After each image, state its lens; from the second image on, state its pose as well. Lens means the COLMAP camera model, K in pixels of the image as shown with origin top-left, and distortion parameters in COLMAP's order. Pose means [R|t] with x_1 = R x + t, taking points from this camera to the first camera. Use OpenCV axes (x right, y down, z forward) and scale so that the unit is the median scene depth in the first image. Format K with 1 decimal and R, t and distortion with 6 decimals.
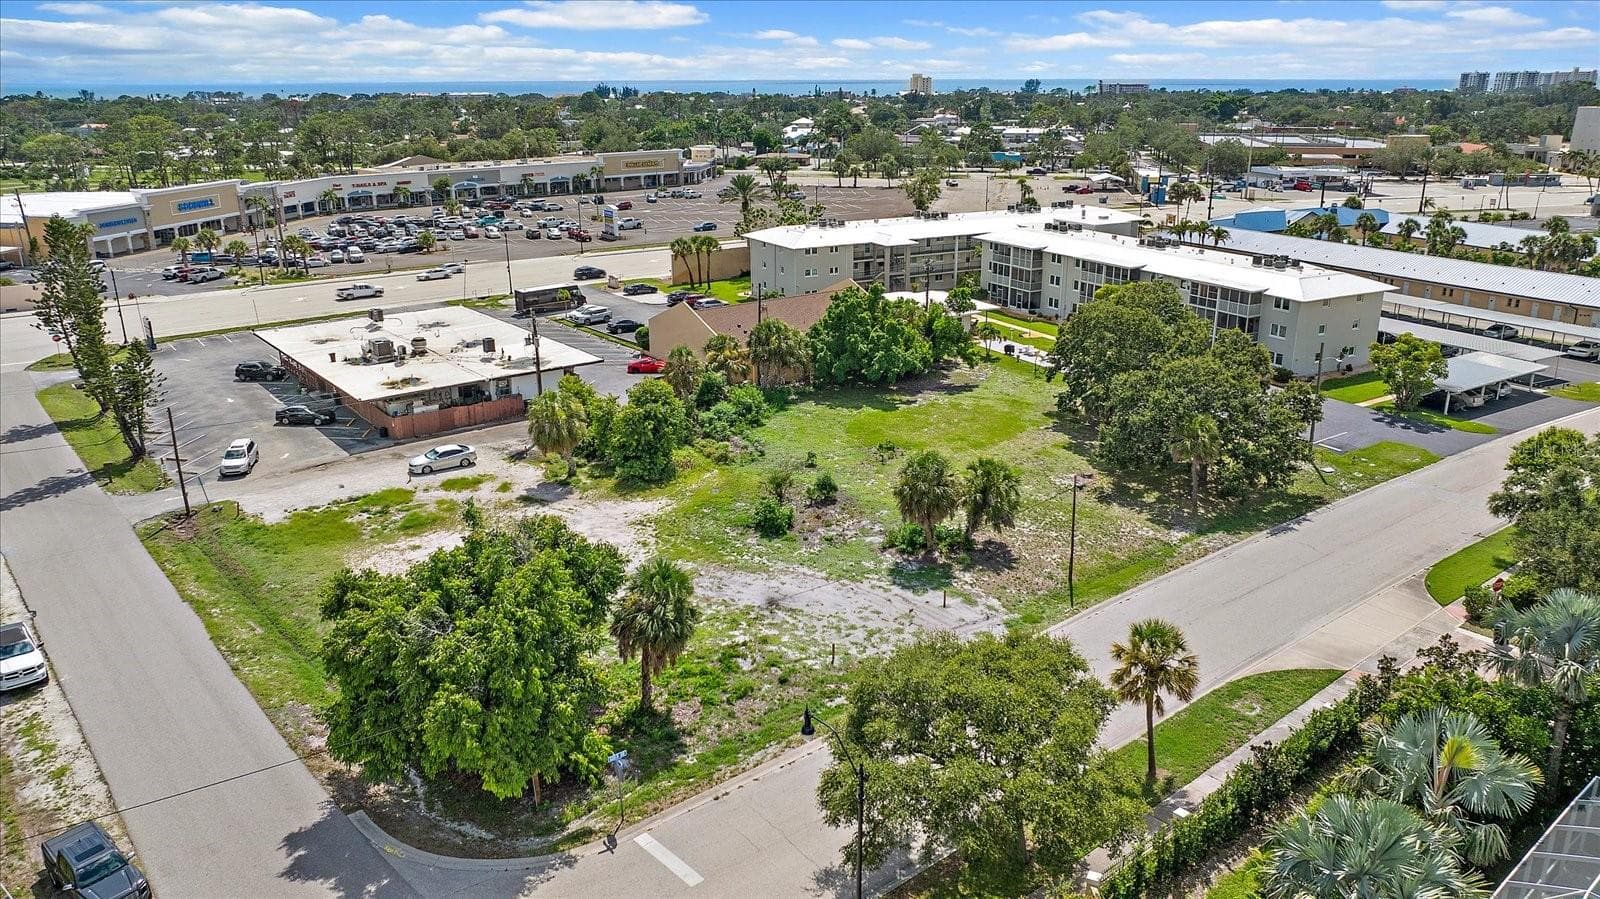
lens RADIAL K [[1135.1, 0, 800.0], [0, 1135.1, 449.5], [0, 0, 1]] dist [-0.017144, 0.001697]
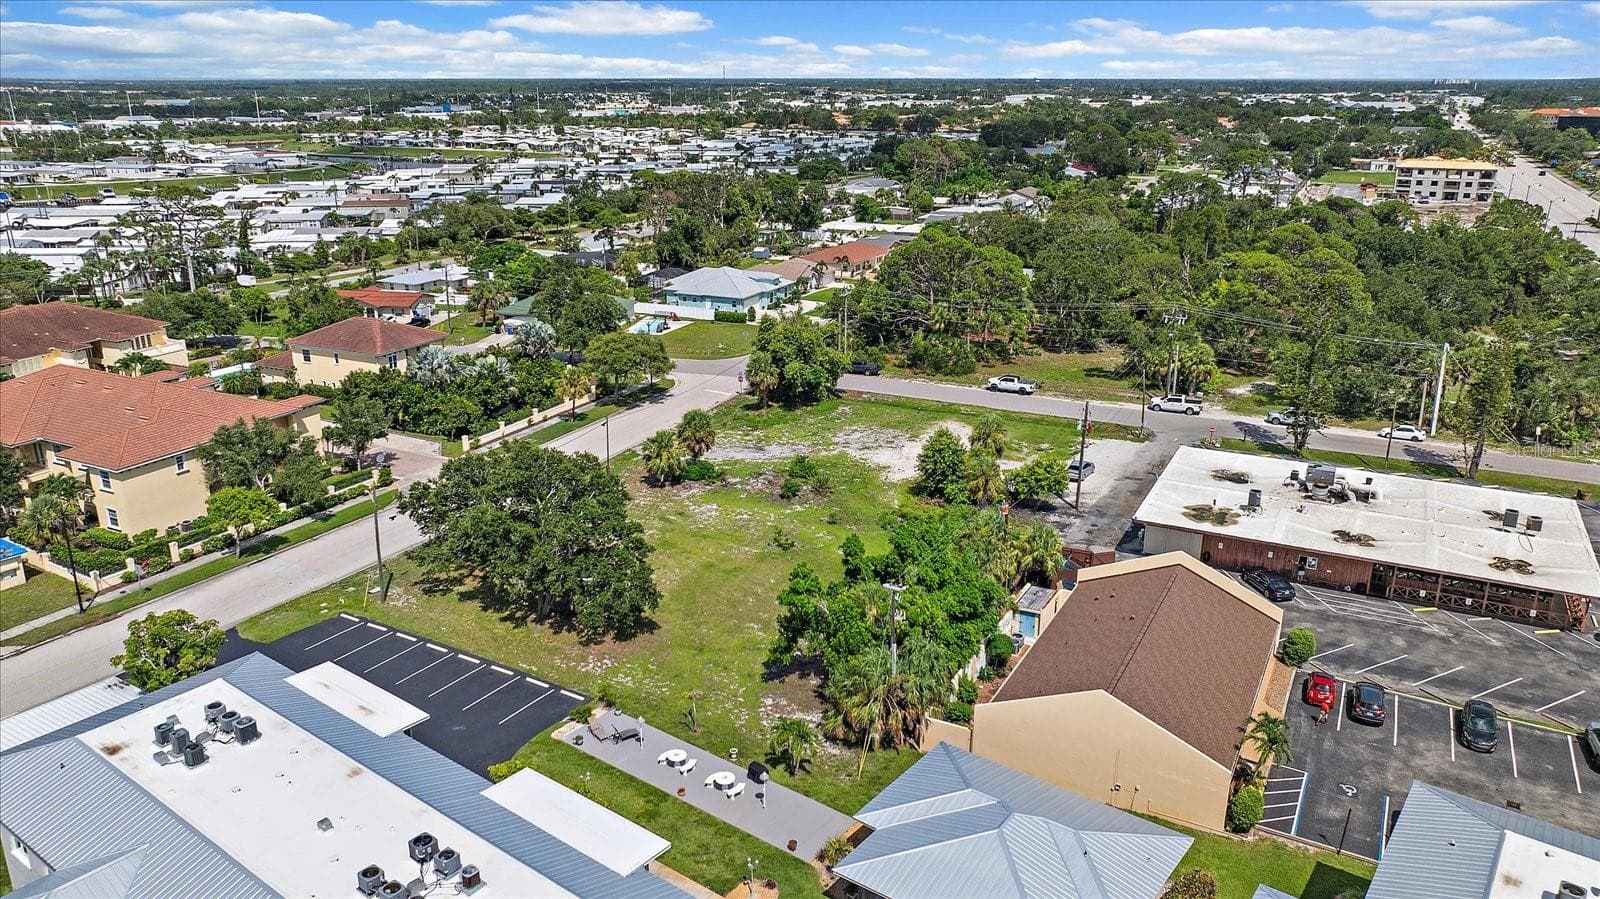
lens RADIAL K [[1151.0, 0, 800.0], [0, 1151.0, 449.5], [0, 0, 1]] dist [-0.025400, 0.021698]
pose [[-0.913571, 0.131249, -0.384917, 0.439187], [-0.122373, 0.813902, 0.567968, -0.647451], [0.387830, 0.565983, -0.727497, 1.623016]]
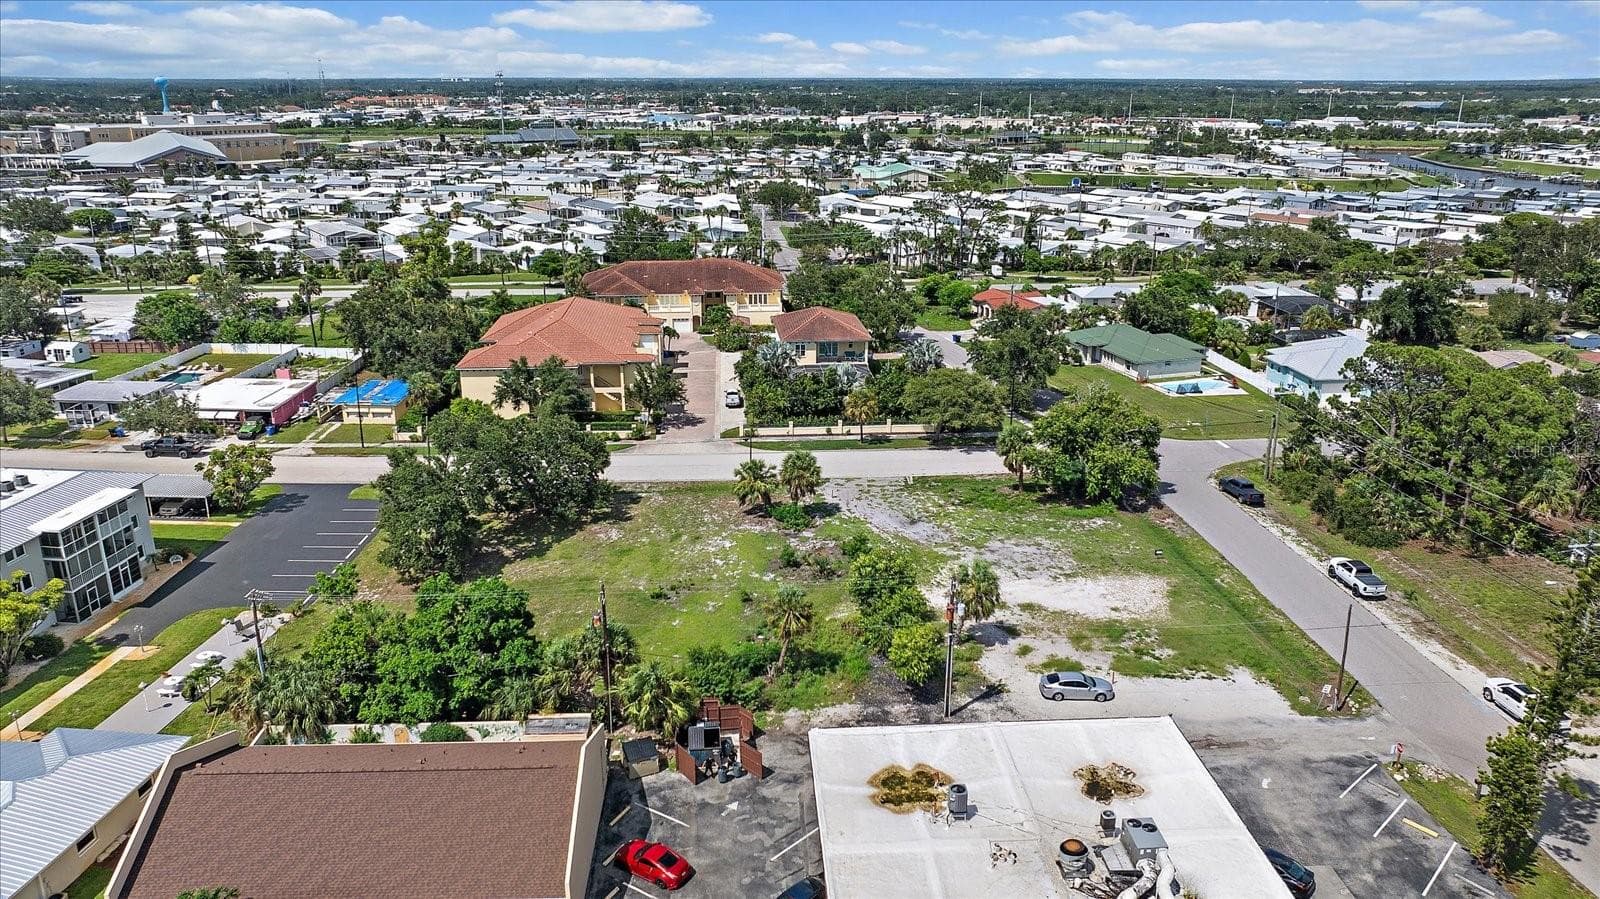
lens RADIAL K [[1147.8, 0, 802.4], [0, 1147.8, 395.5], [0, 0, 1]] dist [-0.010076, 0.004280]
pose [[-0.820468, -0.150185, 0.551613, -0.536104], [0.181425, 0.846601, 0.500352, -0.607478], [-0.542141, 0.510599, -0.667362, 1.424305]]
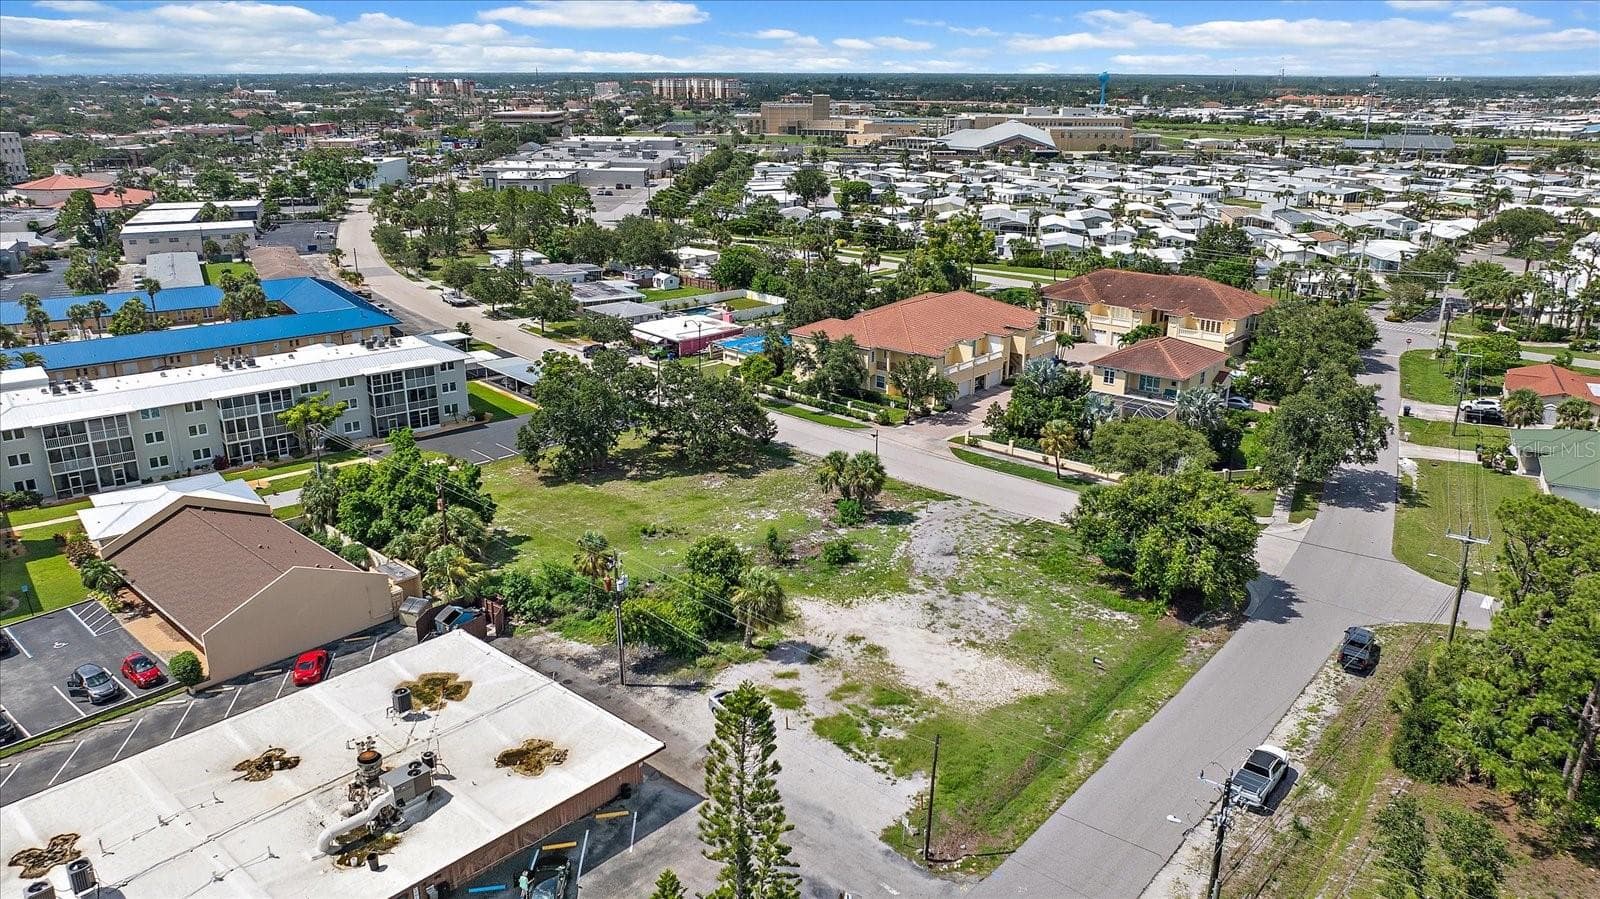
lens RADIAL K [[1135.1, 0, 800.0], [0, 1135.1, 449.5], [0, 0, 1]] dist [-0.017144, 0.001697]
pose [[-0.171152, -0.309246, 0.935454, -0.962076], [0.305979, 0.885832, 0.348825, -0.413482], [-0.936528, 0.345931, -0.056989, 0.826570]]
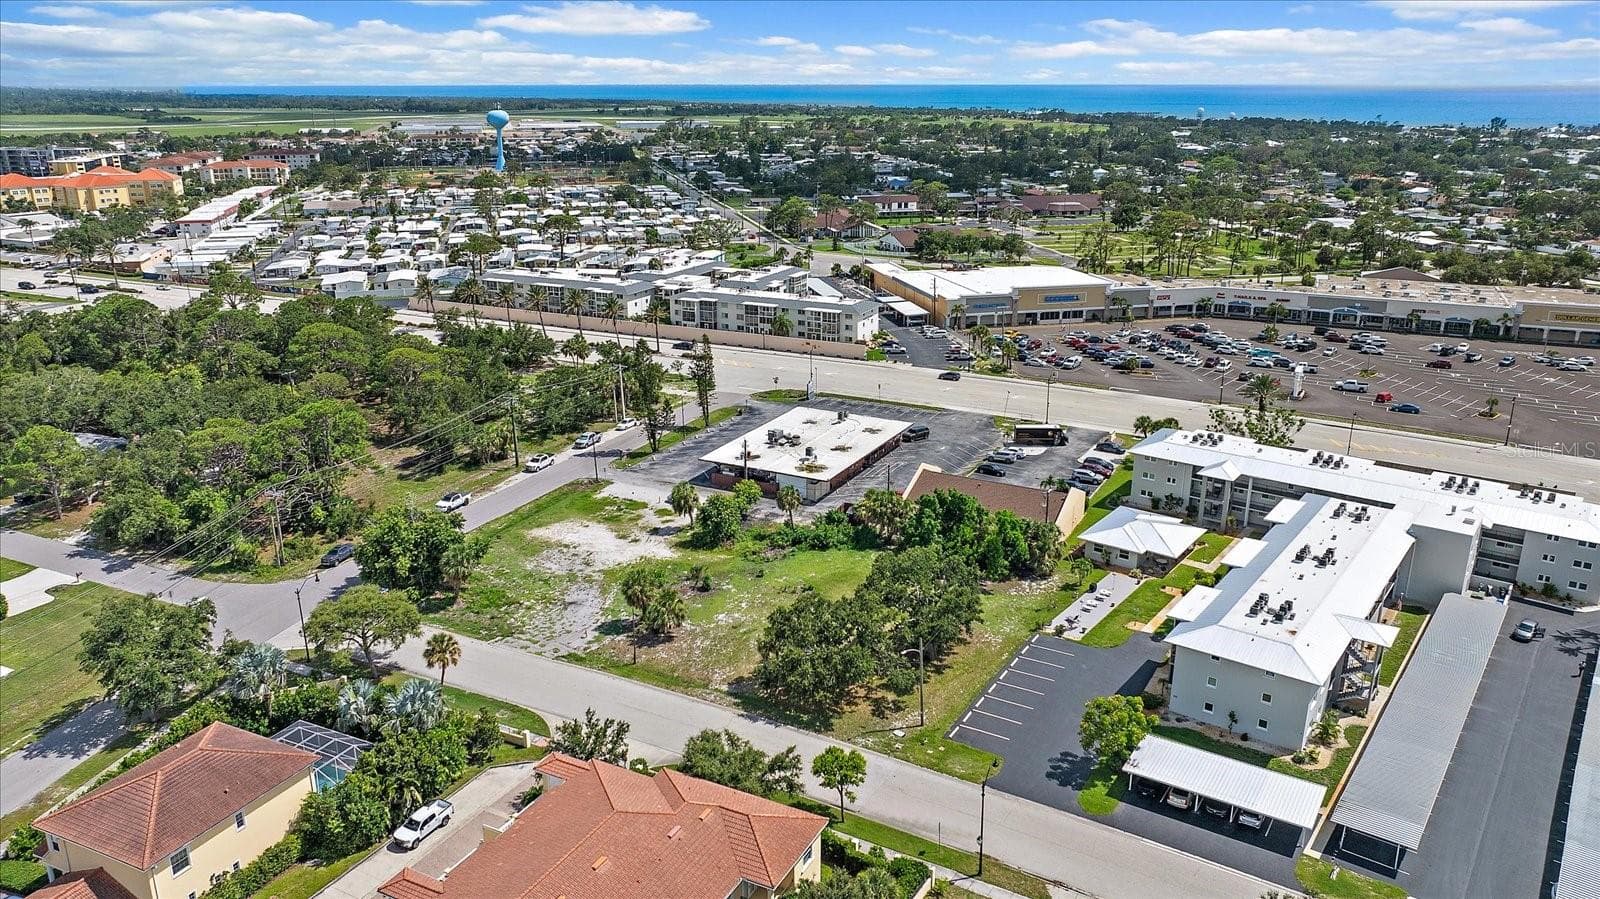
lens RADIAL K [[1141.6, 0, 800.0], [0, 1141.6, 449.5], [0, 0, 1]] dist [-0.023087, -0.004682]
pose [[0.409516, 0.284738, -0.866730, 1.255618], [-0.286991, 0.942021, 0.173875, -0.410707], [0.865987, 0.177539, 0.467490, 0.223926]]
